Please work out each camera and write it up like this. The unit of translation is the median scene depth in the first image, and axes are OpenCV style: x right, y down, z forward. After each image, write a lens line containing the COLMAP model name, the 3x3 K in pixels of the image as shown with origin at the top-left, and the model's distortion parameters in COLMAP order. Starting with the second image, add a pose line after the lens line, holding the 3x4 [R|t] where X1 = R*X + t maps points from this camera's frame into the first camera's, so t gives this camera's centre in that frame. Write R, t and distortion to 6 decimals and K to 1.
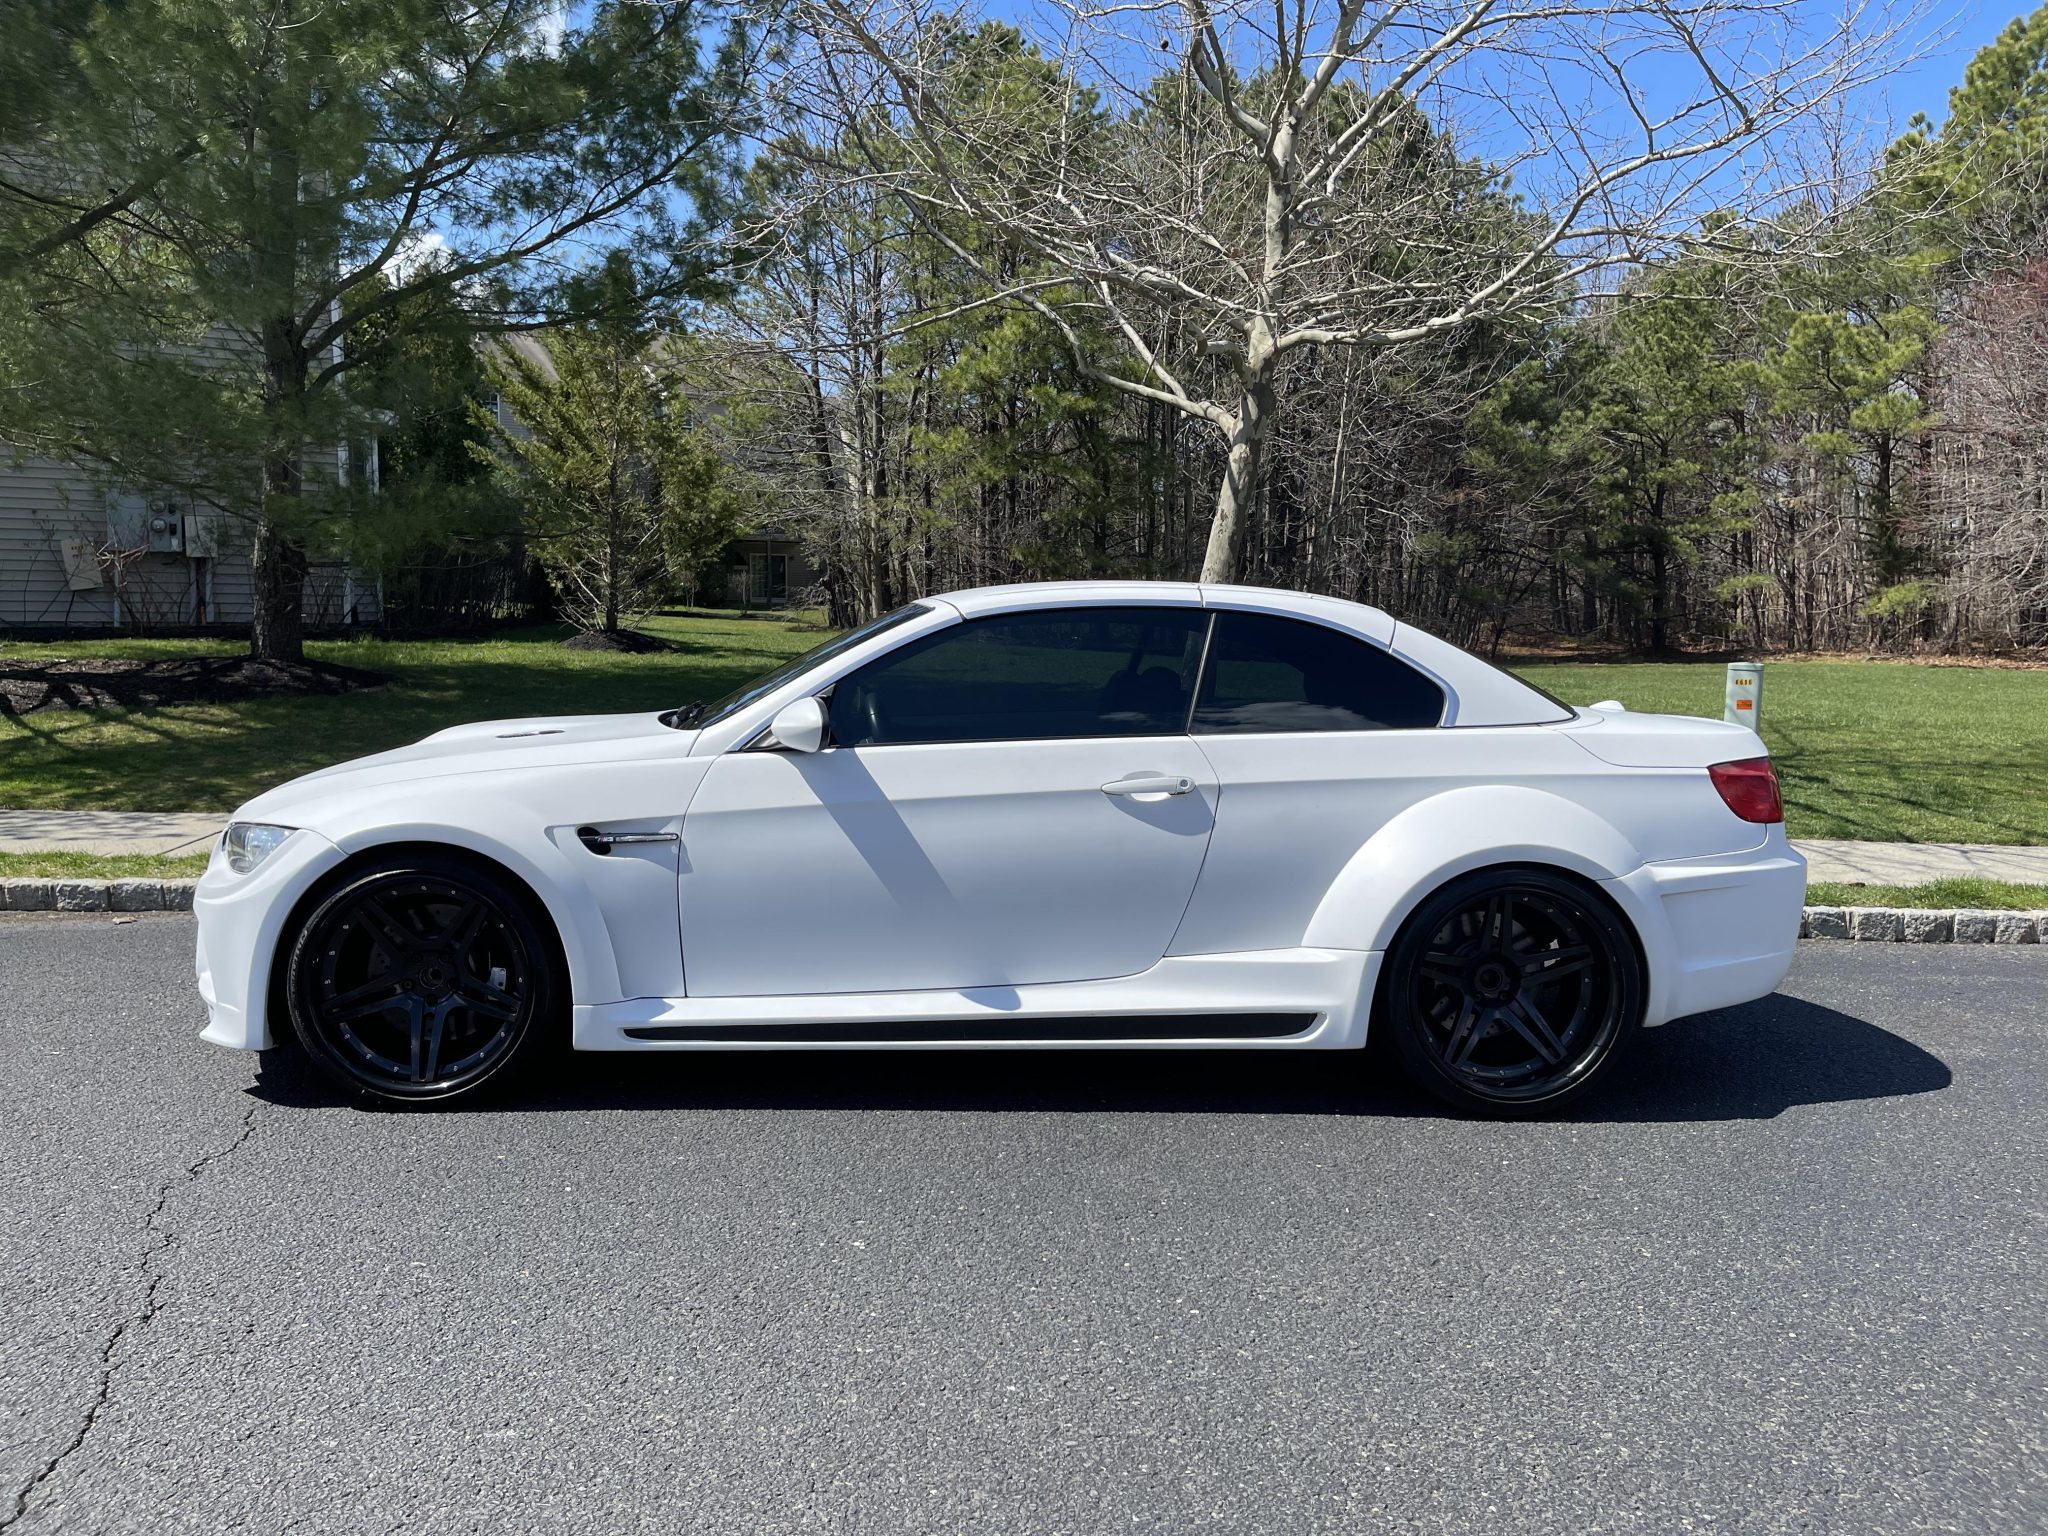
lens RADIAL K [[1542.4, 0, 1037.1], [0, 1542.4, 747.8], [0, 0, 1]] dist [0.075169, -0.100618]
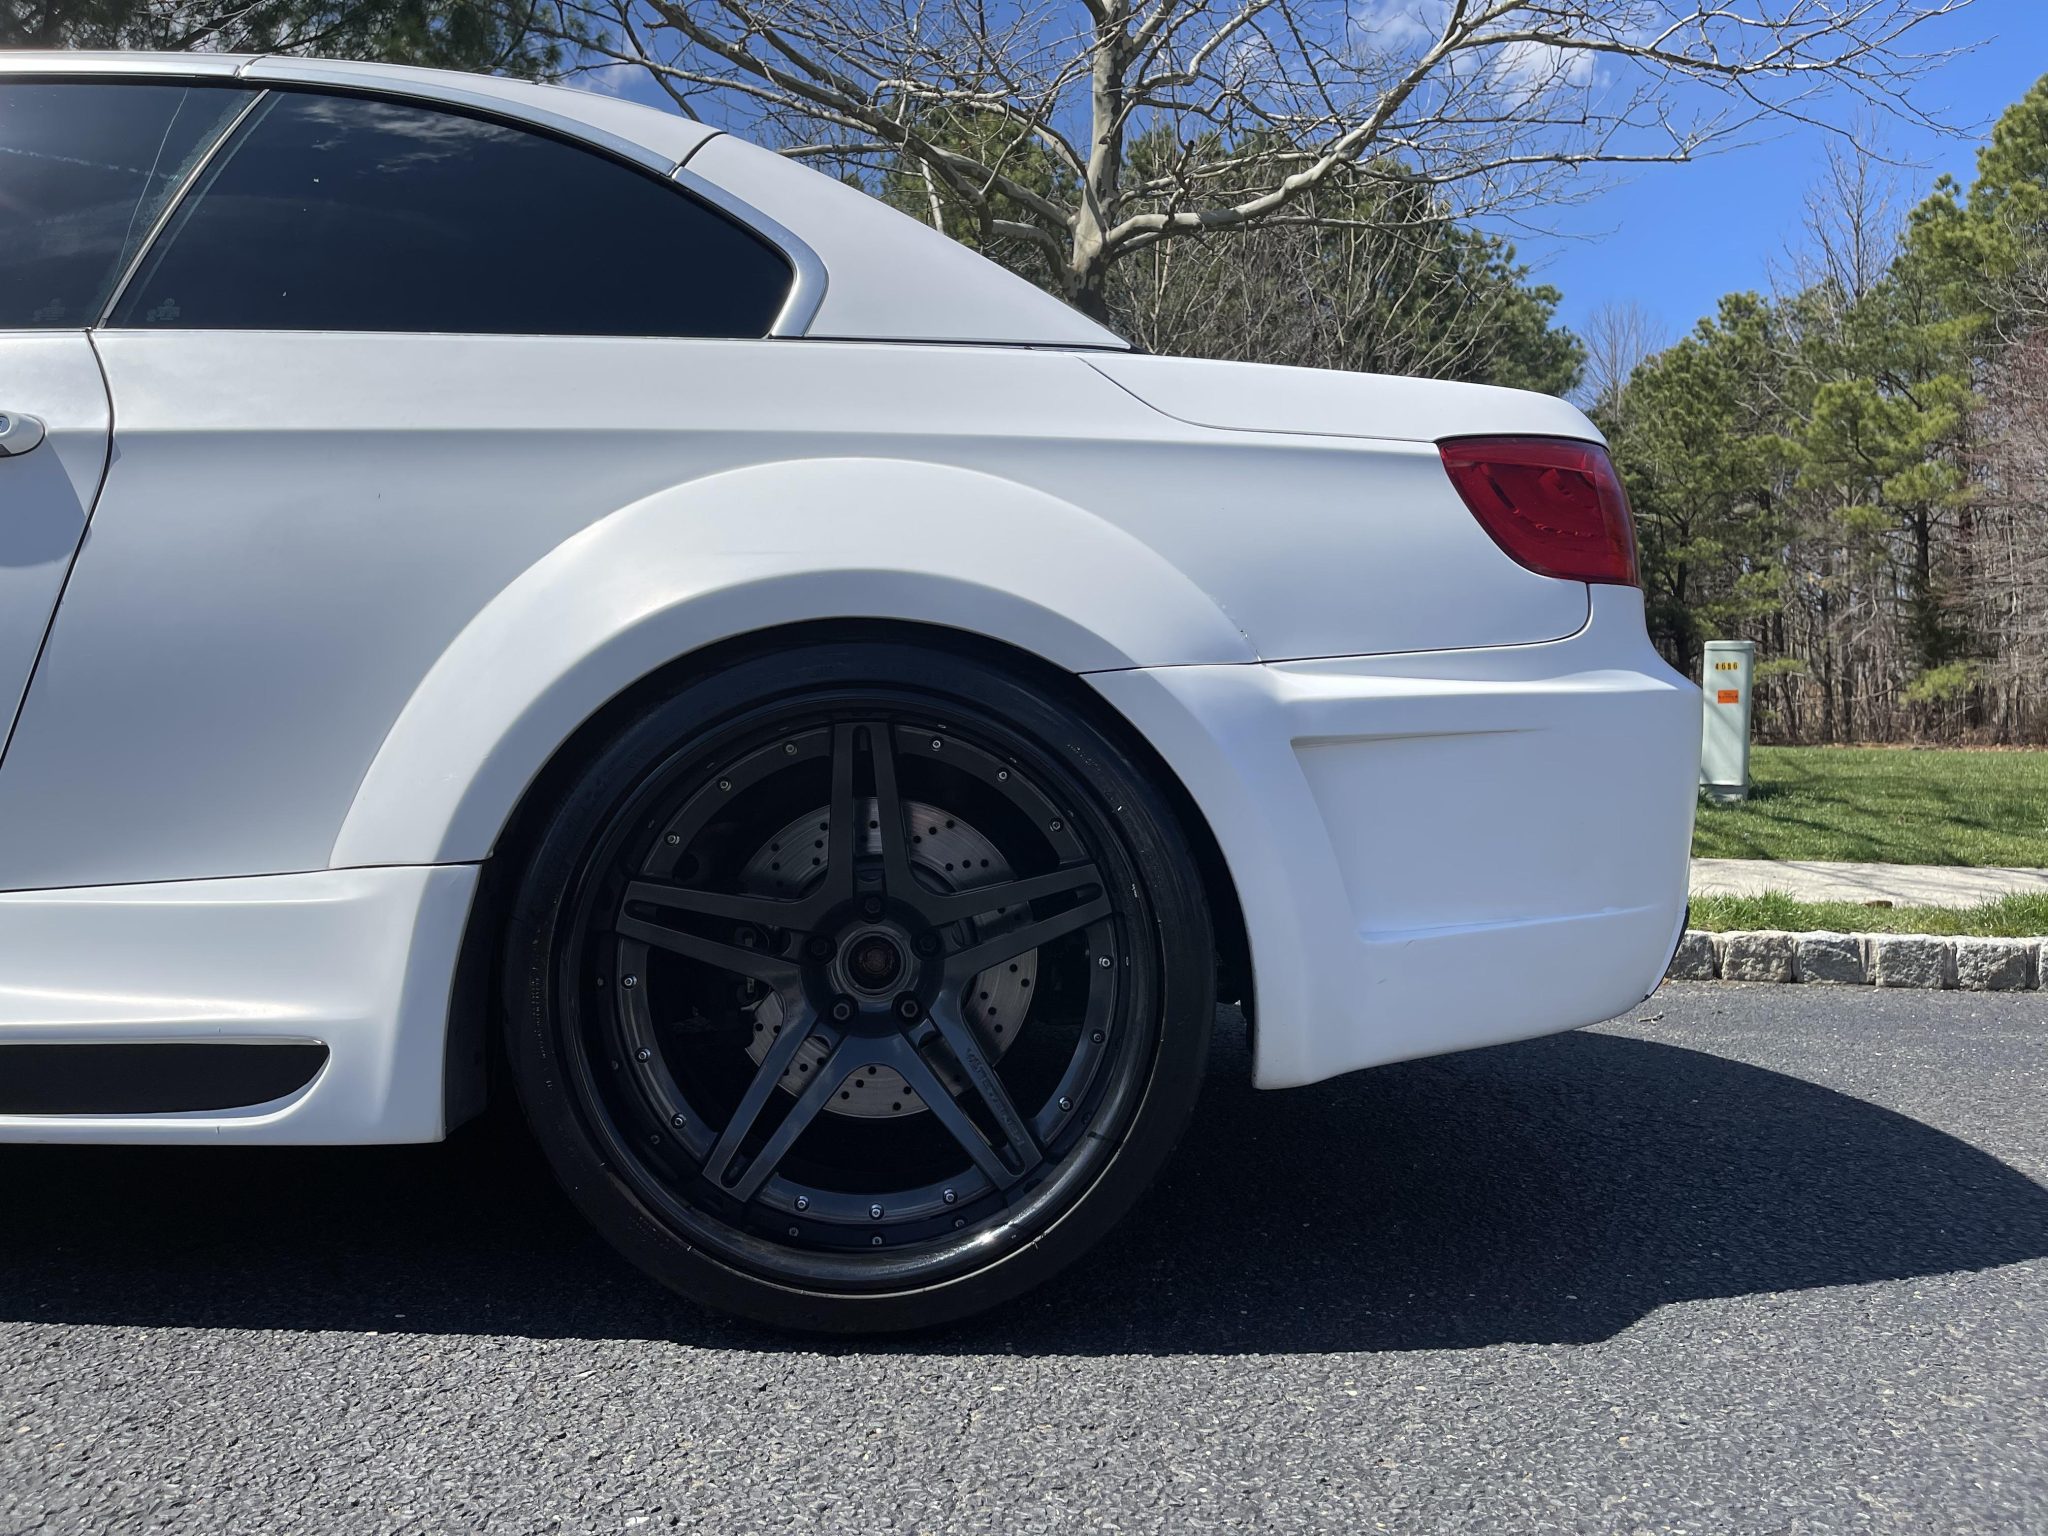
lens RADIAL K [[1542.4, 0, 1021.2], [0, 1542.4, 753.5], [0, 0, 1]] dist [0.075169, -0.100618]
pose [[0.999502, 0.000290, -0.031542, 0.135312], [-0.002471, 0.997604, -0.069135, 0.048841], [0.031446, 0.069178, 0.997109, 0.242325]]
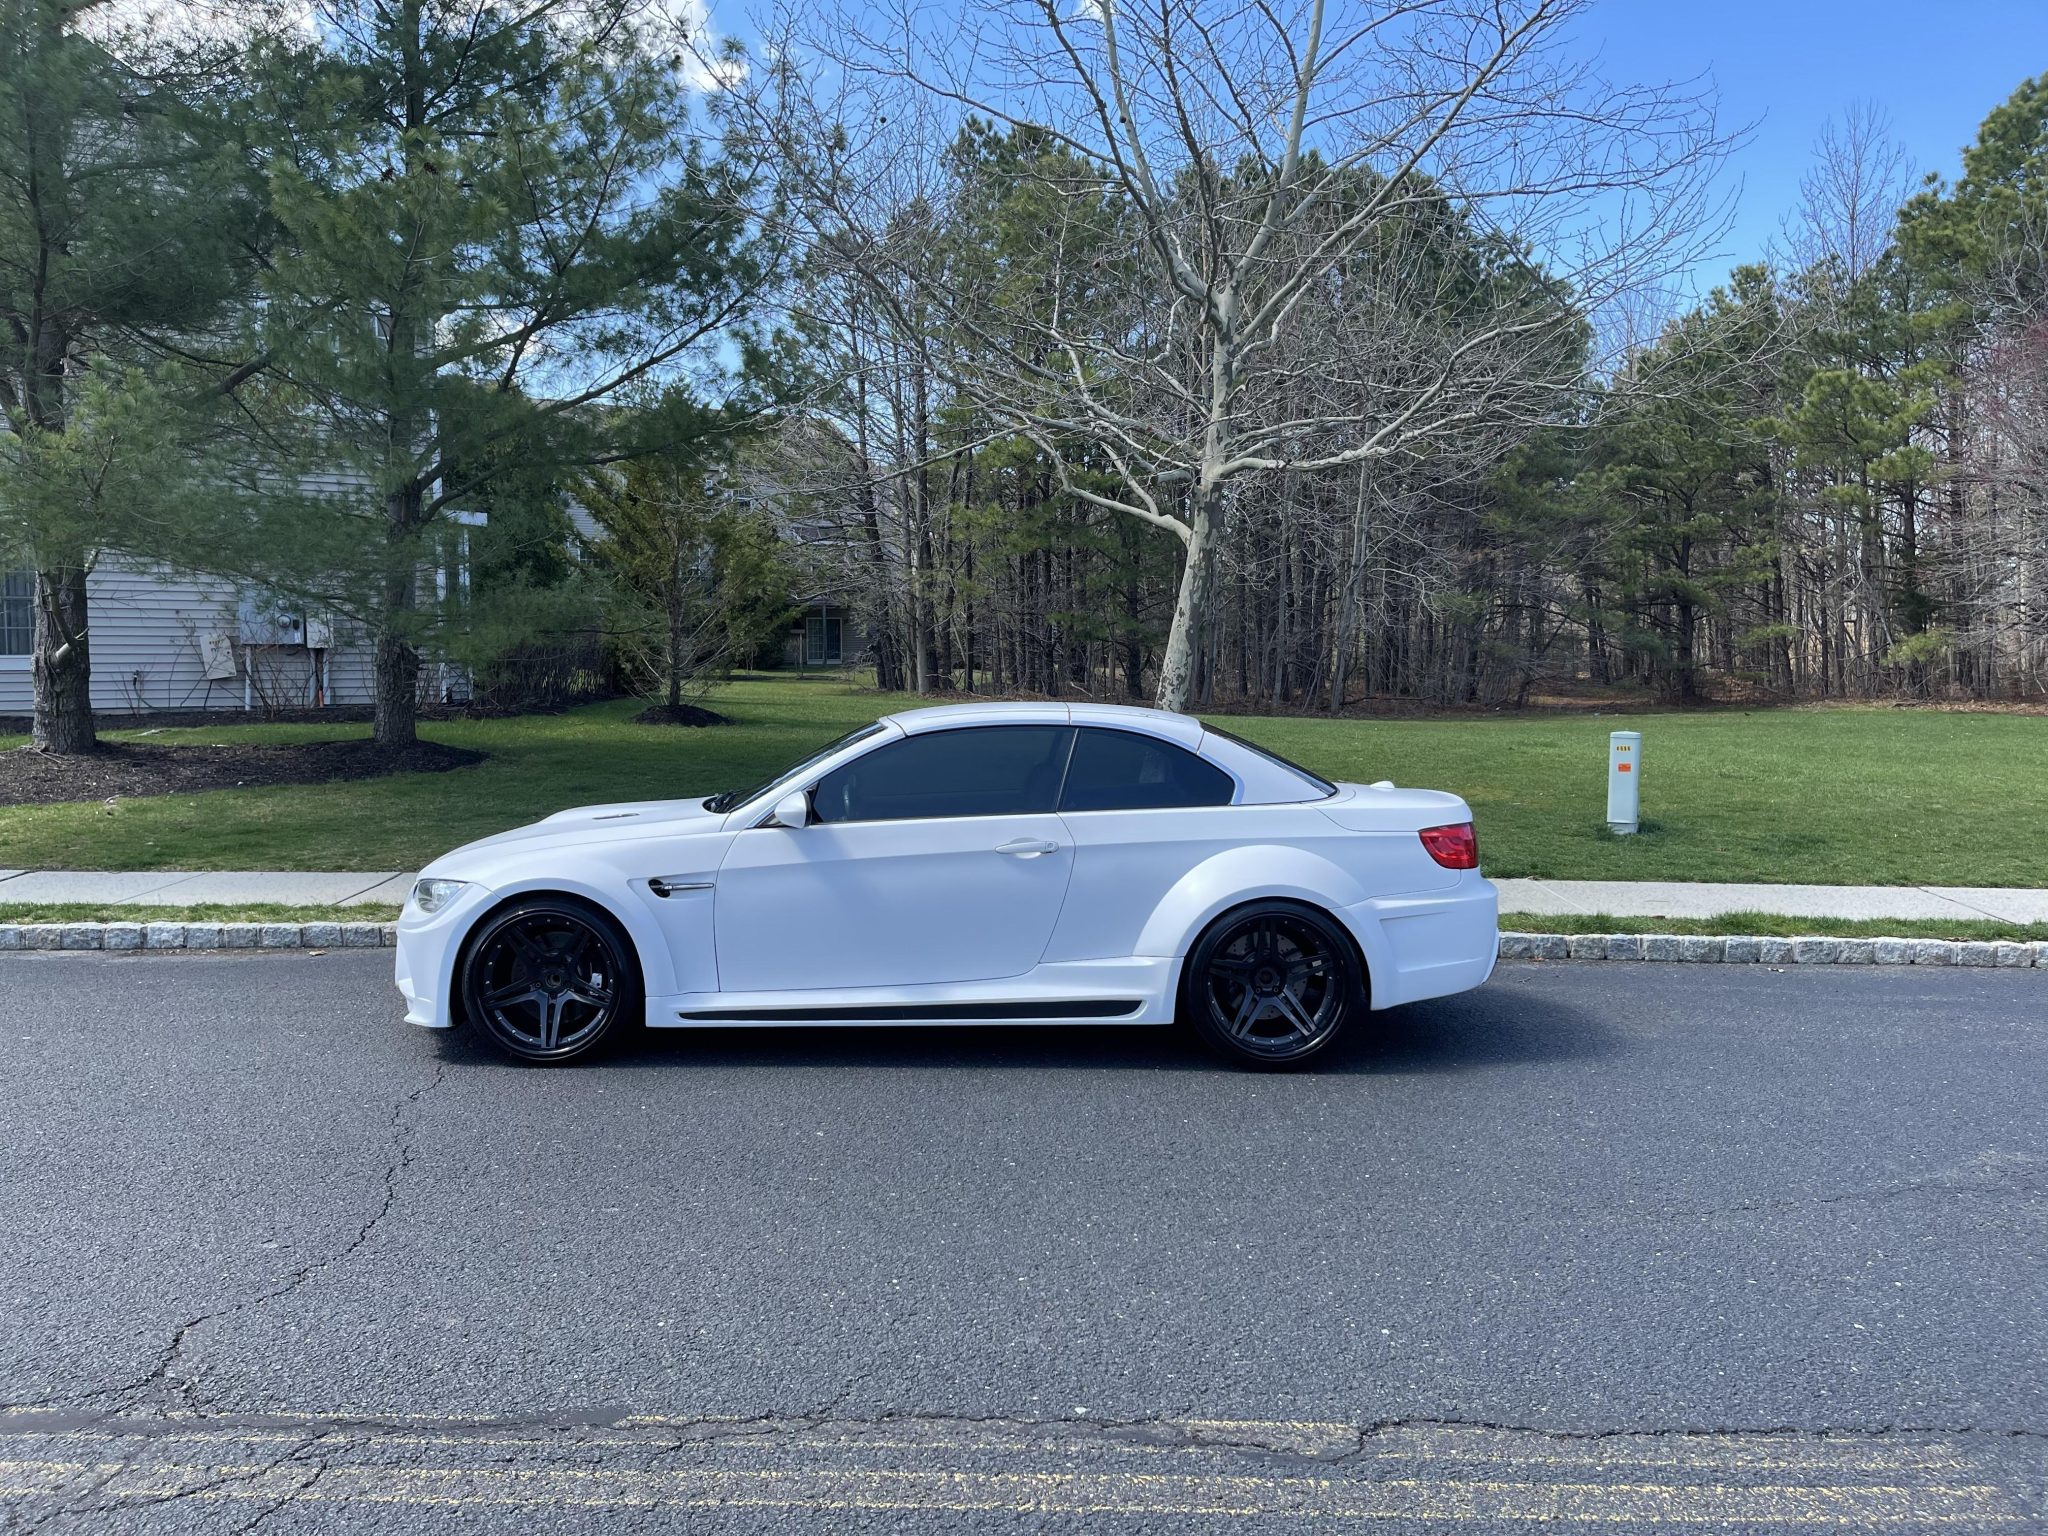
lens RADIAL K [[1545.3, 0, 1018.6], [0, 1545.3, 754.8], [0, 0, 1]] dist [0.052808, -0.052363]
pose [[0.998635, -0.013220, -0.050526, 0.053873], [0.011772, 0.999515, -0.028843, -0.008547], [0.050883, 0.028208, 0.998306, -0.186587]]
